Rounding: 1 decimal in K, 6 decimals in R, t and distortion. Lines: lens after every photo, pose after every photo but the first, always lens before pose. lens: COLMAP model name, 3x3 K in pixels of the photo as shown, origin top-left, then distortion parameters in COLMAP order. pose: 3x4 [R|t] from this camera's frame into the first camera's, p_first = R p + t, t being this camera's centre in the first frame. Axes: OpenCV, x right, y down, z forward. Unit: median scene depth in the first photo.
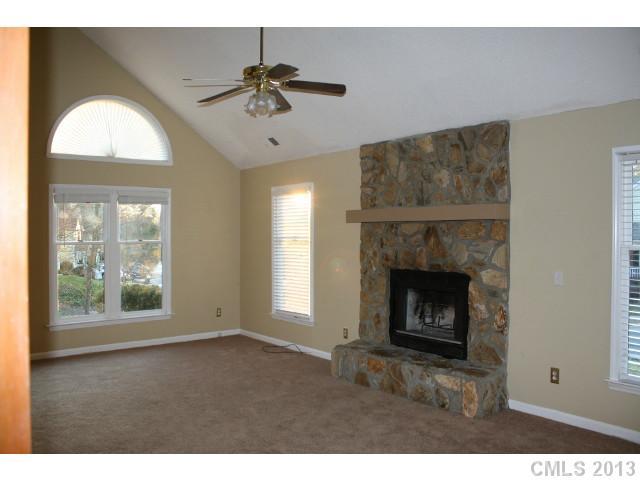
lens RADIAL K [[547.3, 0, 320.0], [0, 547.3, 240.0], [0, 0, 1]] dist [-0.169756, 0.211770]
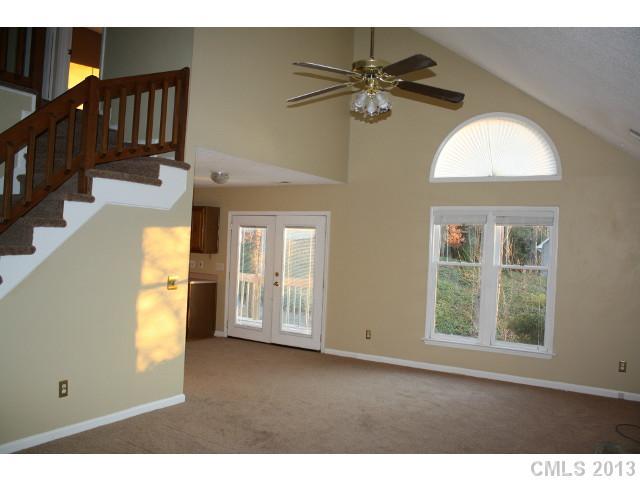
lens RADIAL K [[547.3, 0, 320.0], [0, 547.3, 240.0], [0, 0, 1]] dist [-0.169756, 0.211770]
pose [[0.356857, 0.030661, -0.933656, 0.405306], [-0.057034, 0.998312, 0.010985, -0.034292], [0.932416, 0.049330, 0.358003, 0.370081]]
